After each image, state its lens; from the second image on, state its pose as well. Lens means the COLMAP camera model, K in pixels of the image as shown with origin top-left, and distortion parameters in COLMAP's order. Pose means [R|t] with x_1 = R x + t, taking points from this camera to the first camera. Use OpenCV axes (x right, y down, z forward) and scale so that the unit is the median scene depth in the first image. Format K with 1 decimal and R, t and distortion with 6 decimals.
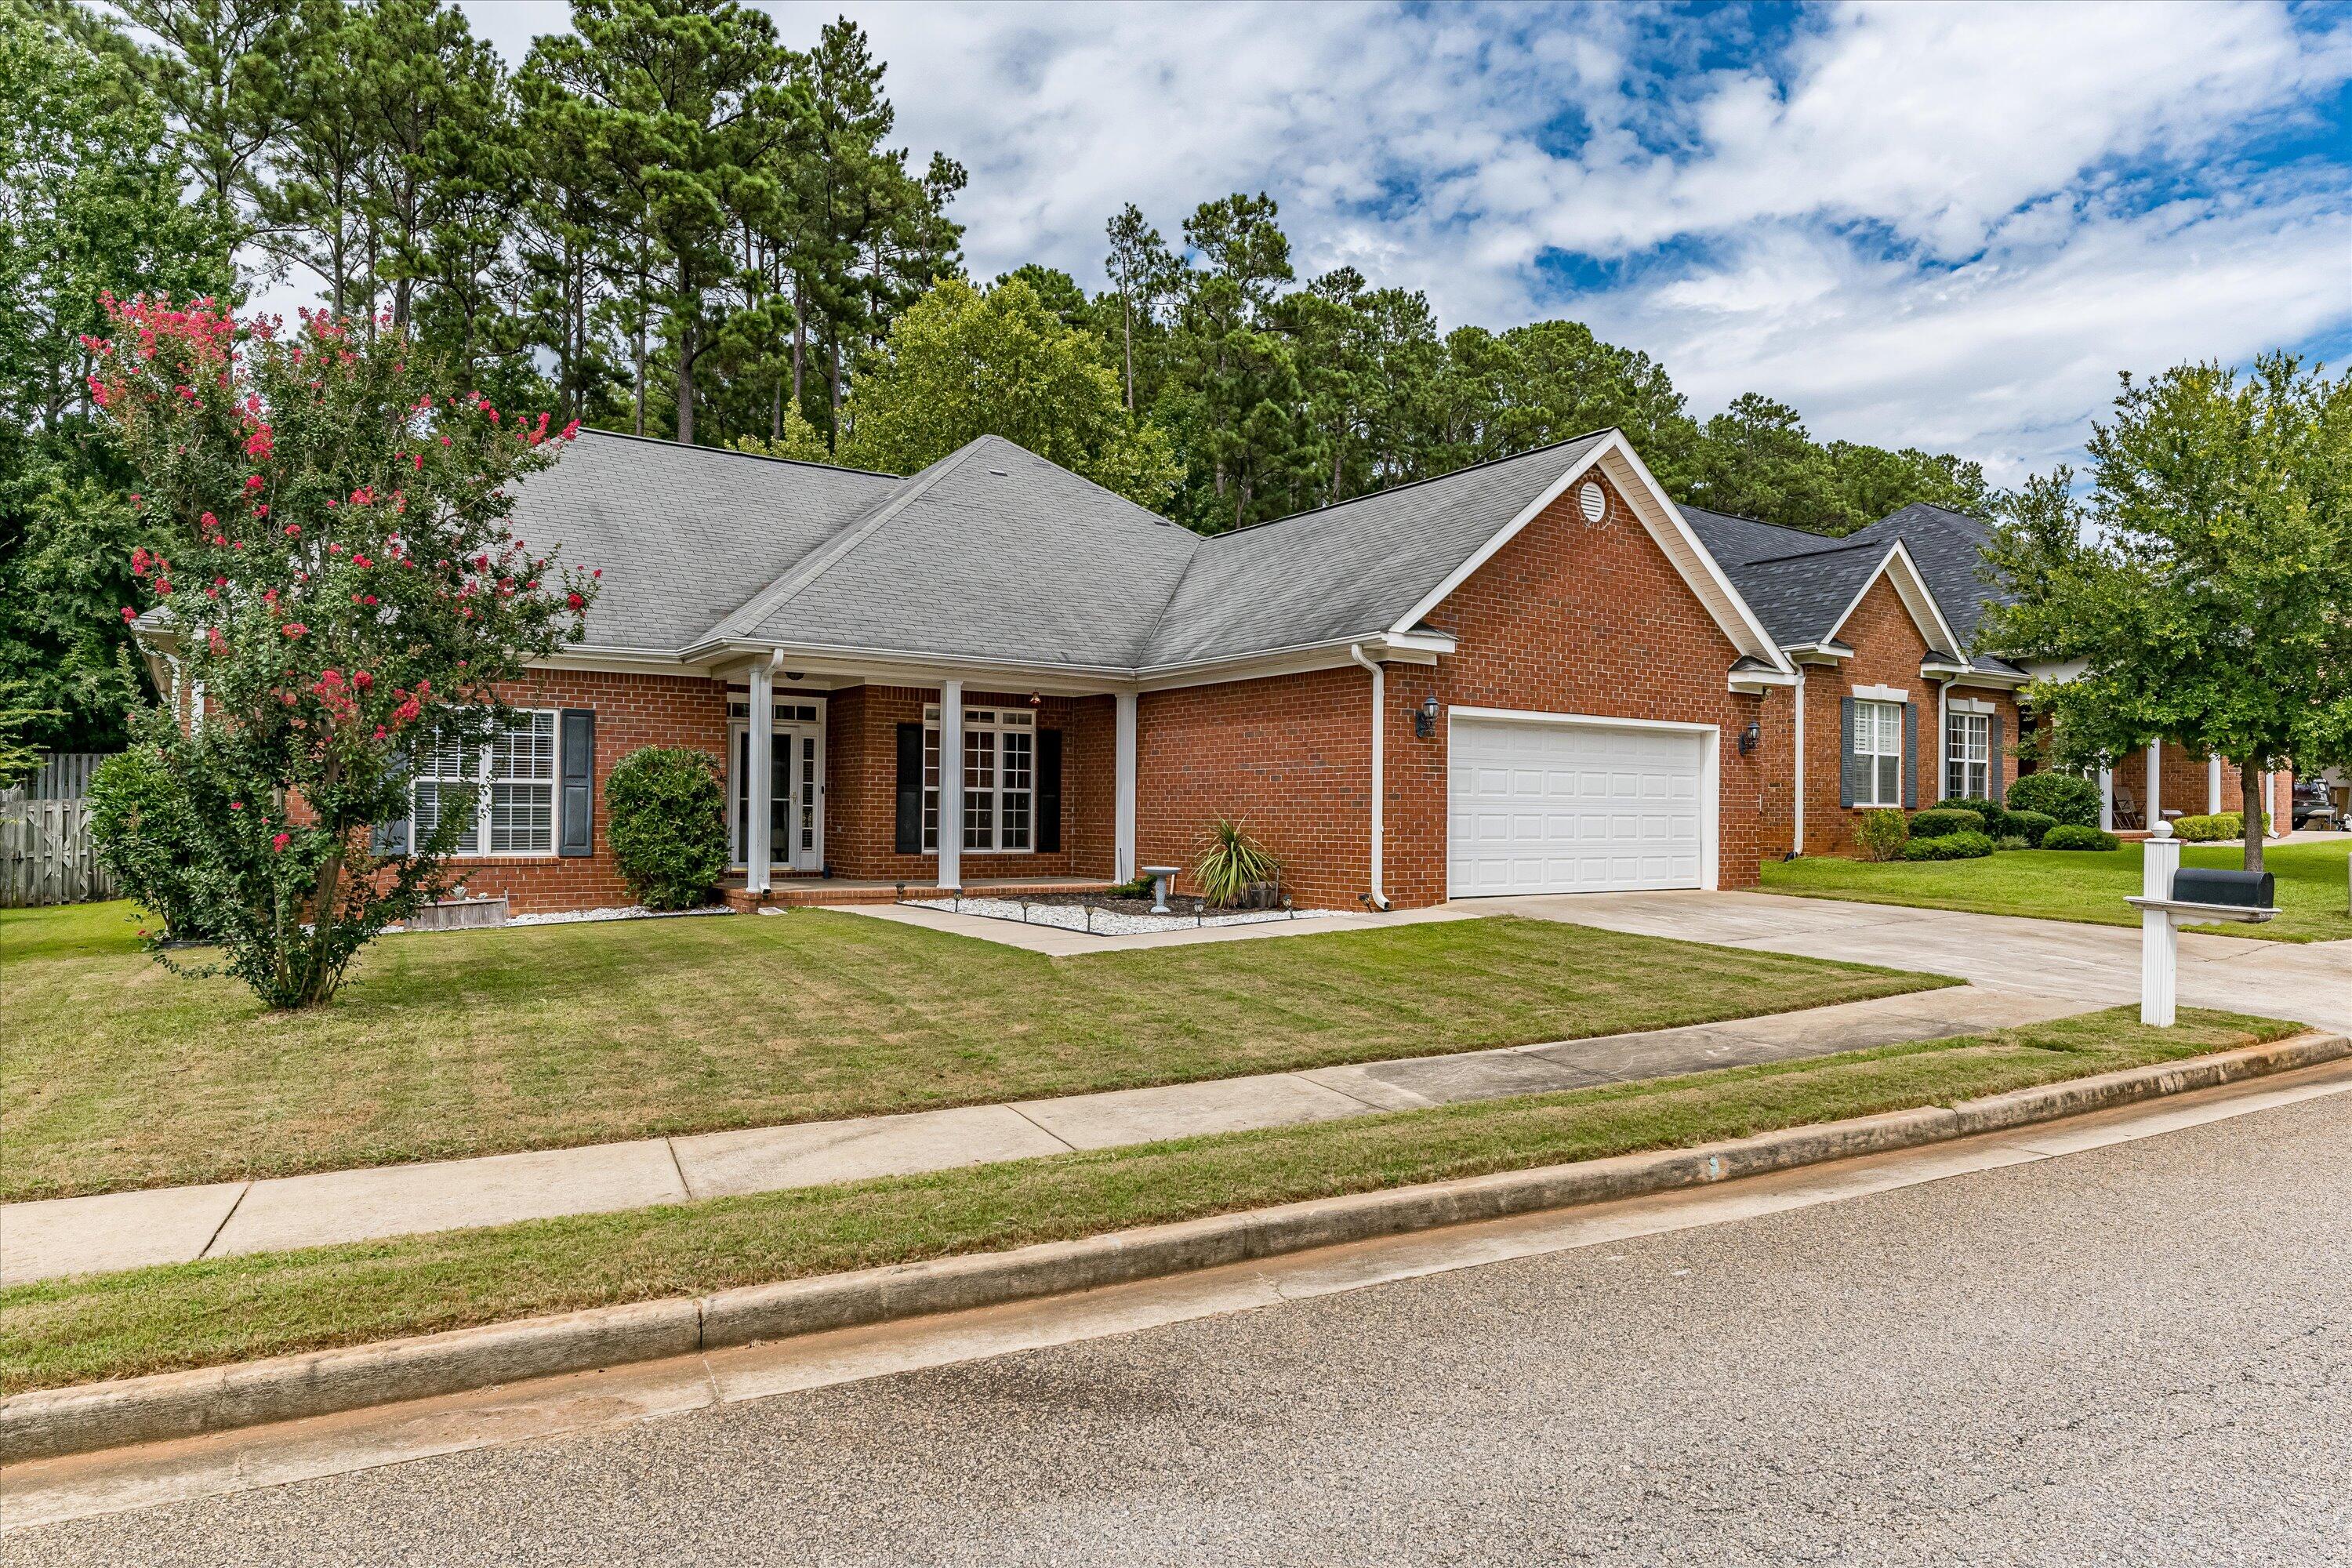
lens RADIAL K [[1507.4, 0, 1224.4], [0, 1507.4, 814.4], [0, 0, 1]] dist [-0.015069, 0.008634]
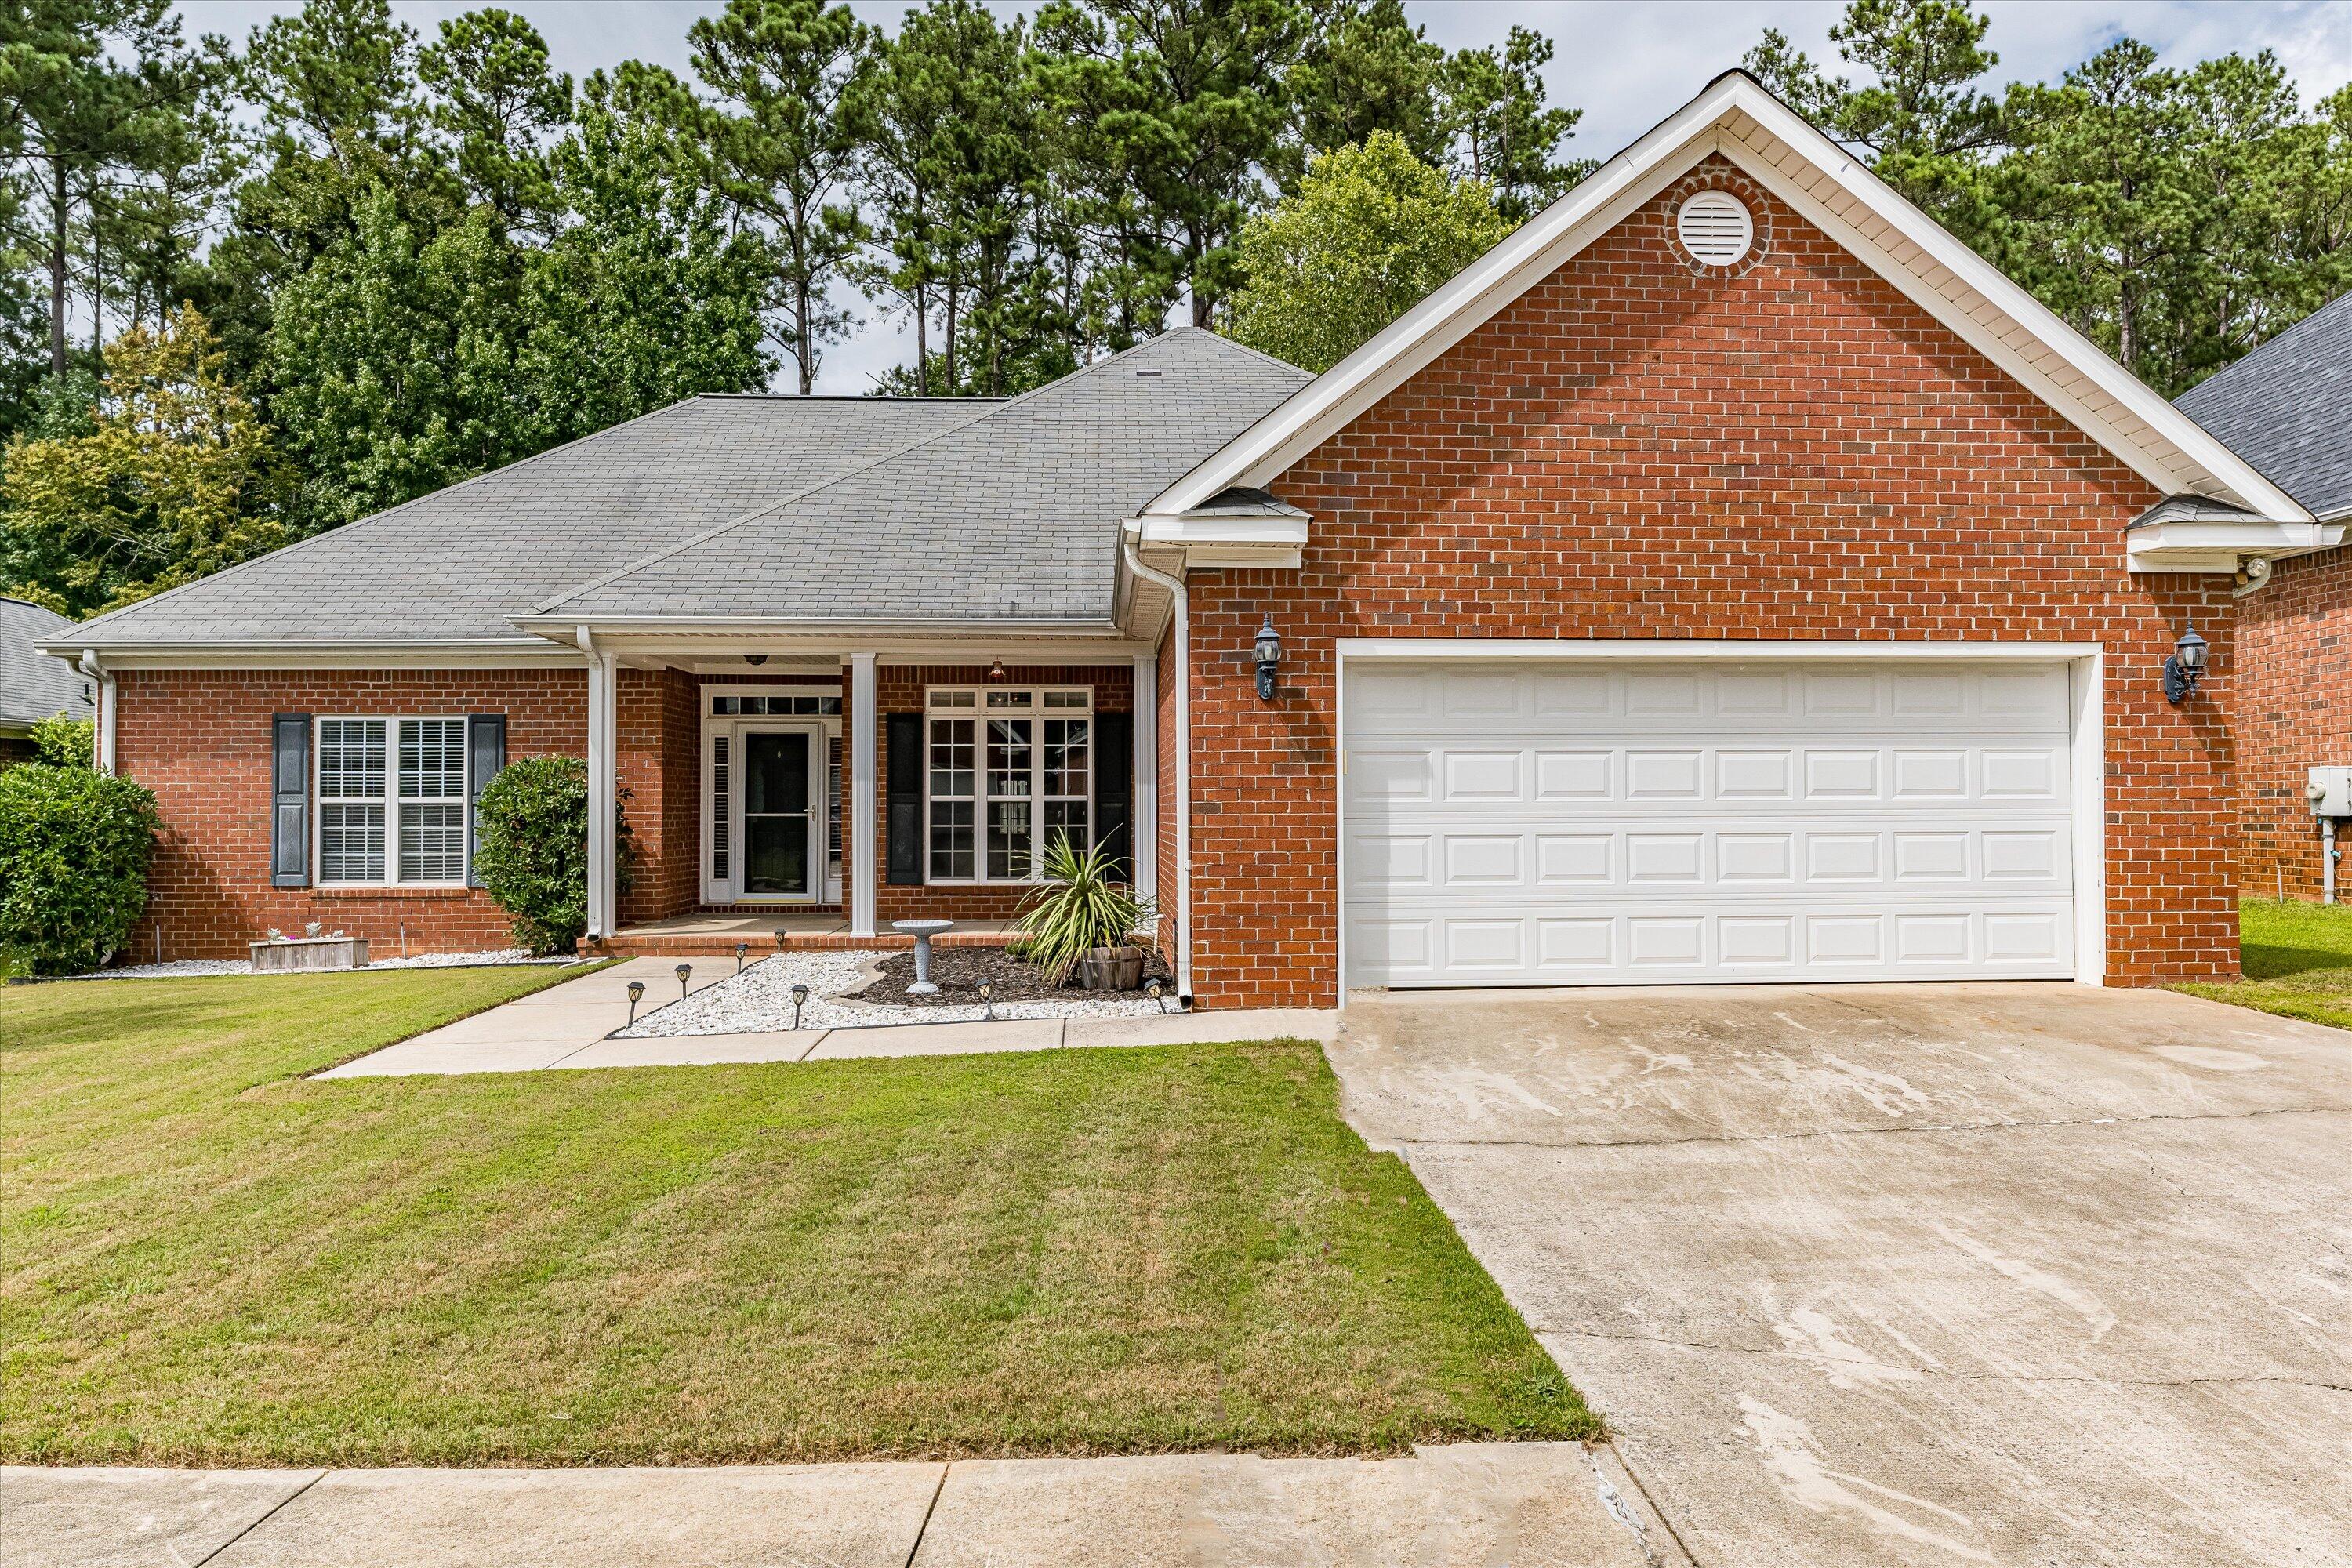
lens RADIAL K [[1590.5, 0, 1167.2], [0, 1590.5, 837.6], [0, 0, 1]] dist [-0.019424, -0.000995]
pose [[0.842428, -0.001683, -0.538807, 0.350172], [0.011520, 0.999823, 0.014889, -0.008249], [0.538686, -0.018749, 0.842298, 0.411532]]
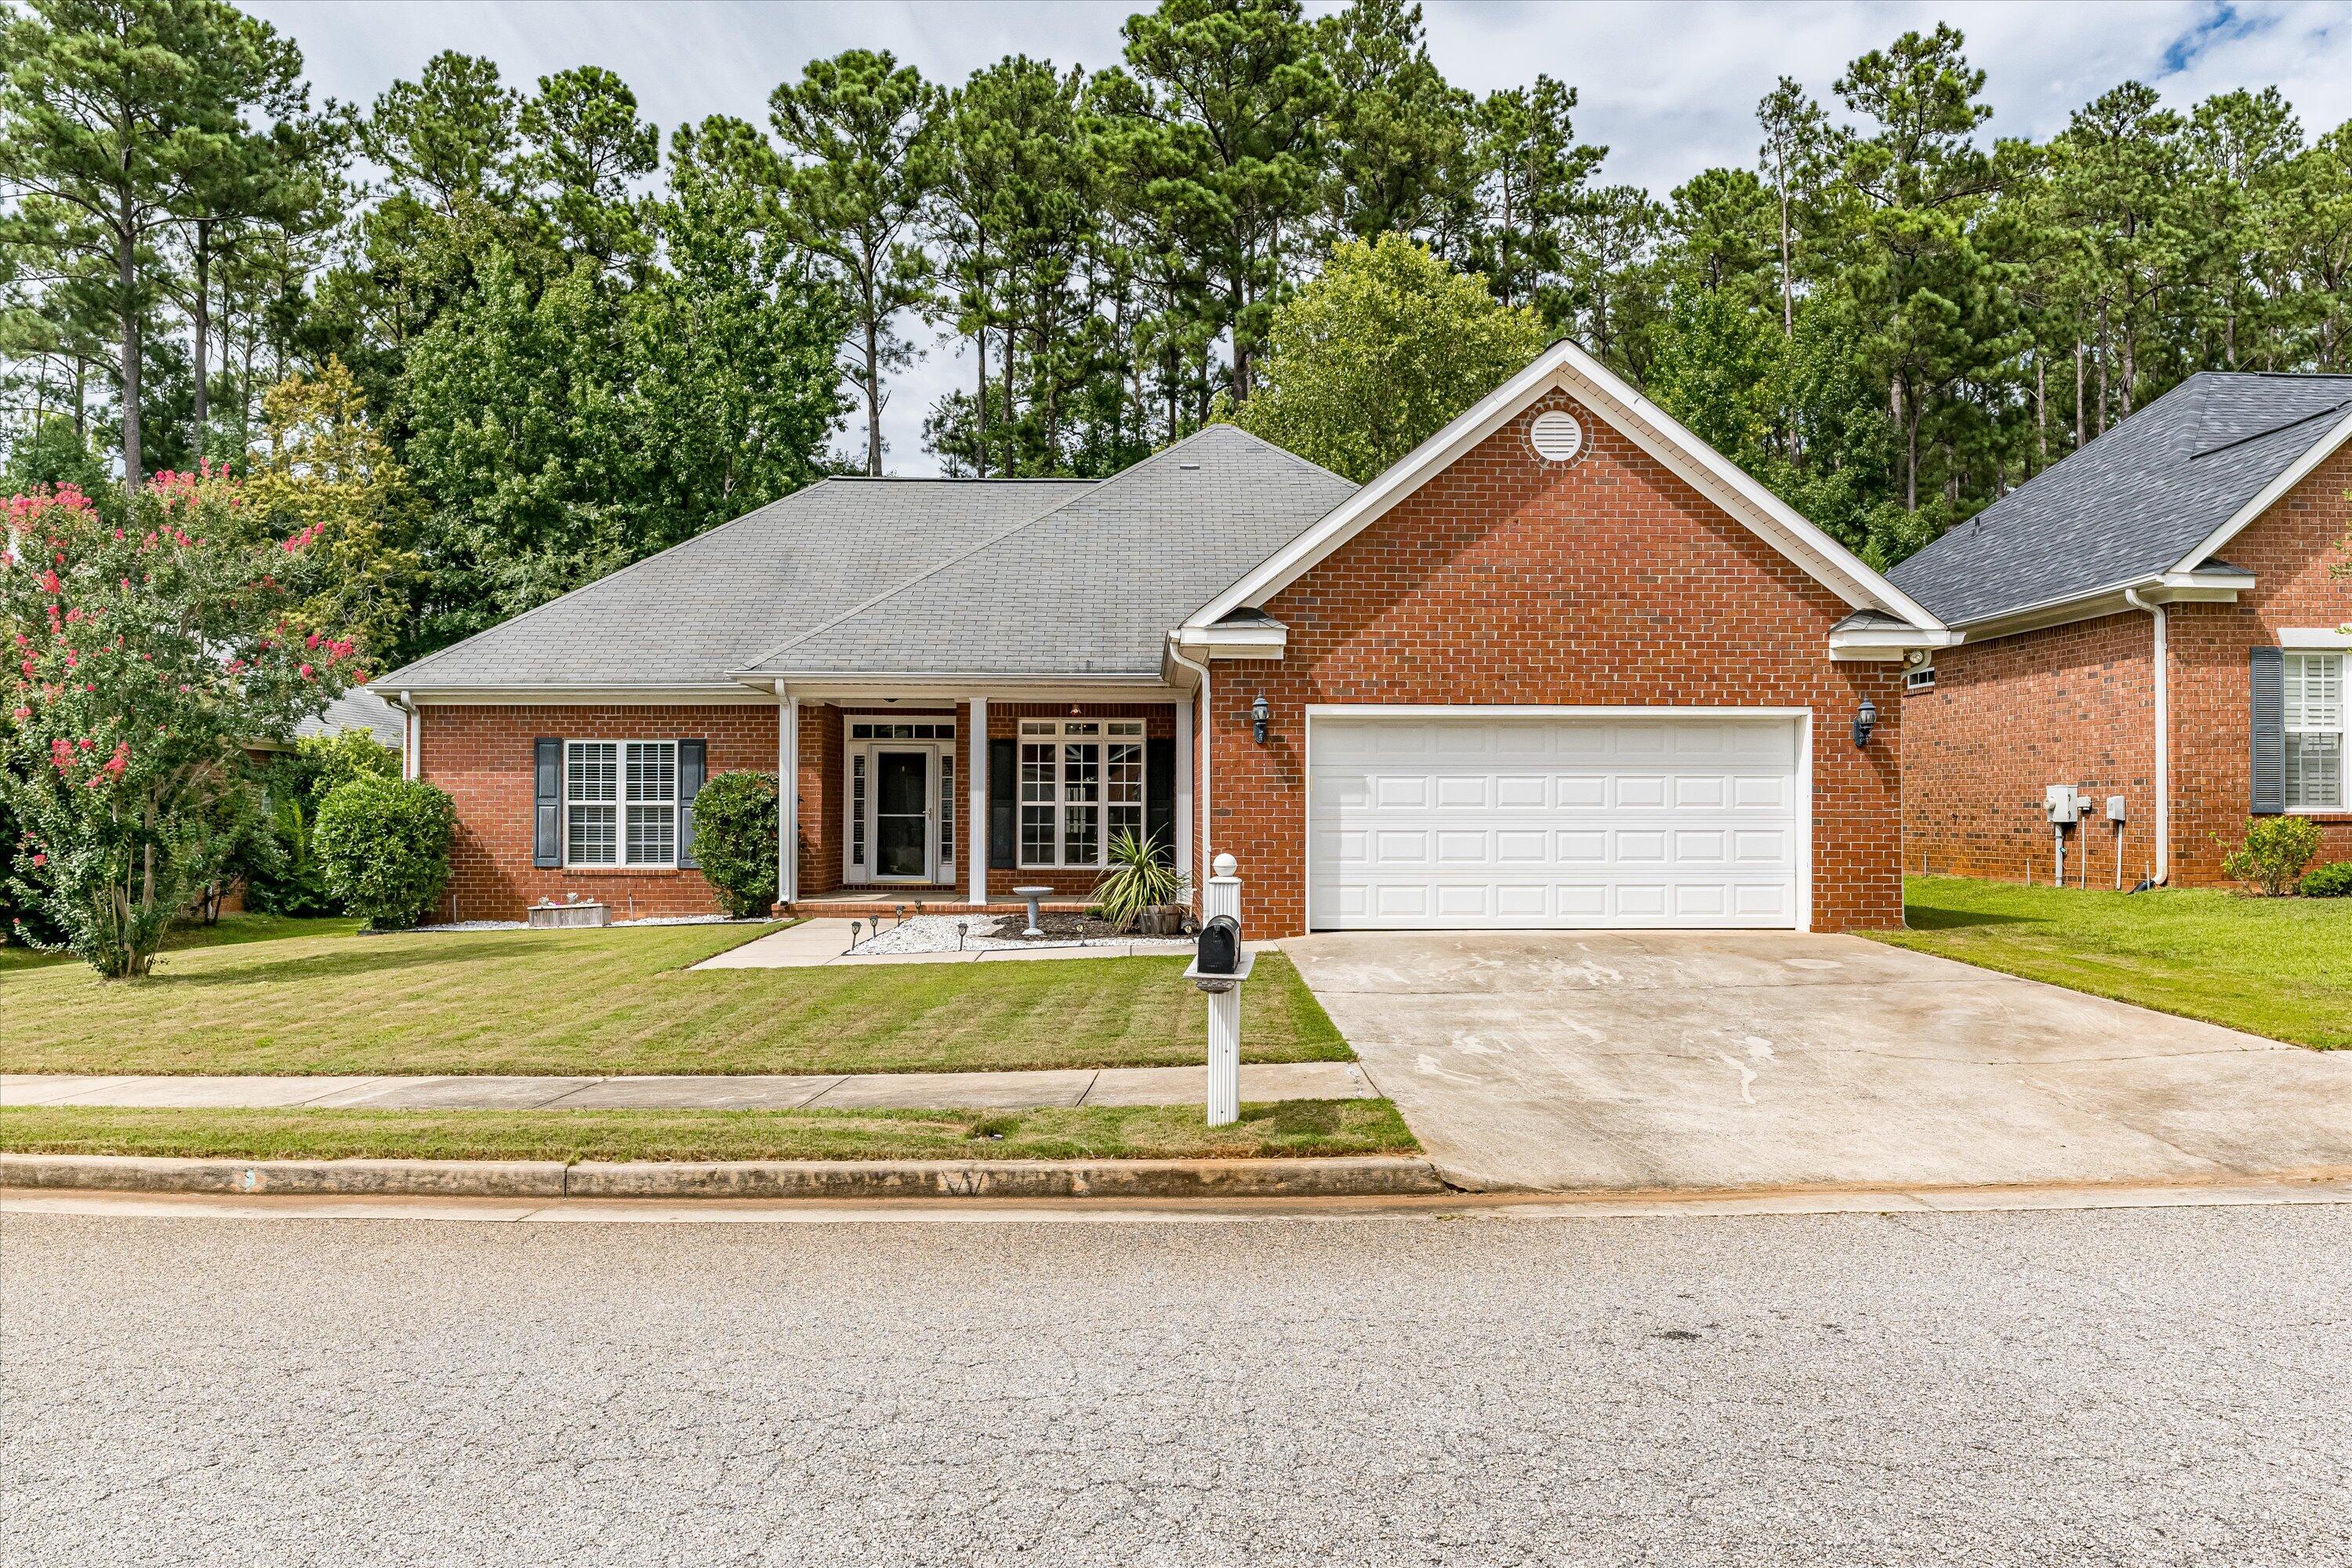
lens RADIAL K [[1691.6, 0, 1131.8], [0, 1691.6, 825.0], [0, 0, 1]] dist [-0.033015, 0.011883]
pose [[0.815651, -0.002876, -0.578538, 0.535205], [0.006024, 0.999976, 0.003522, -0.006713], [0.578513, -0.006357, 0.815648, 0.136133]]
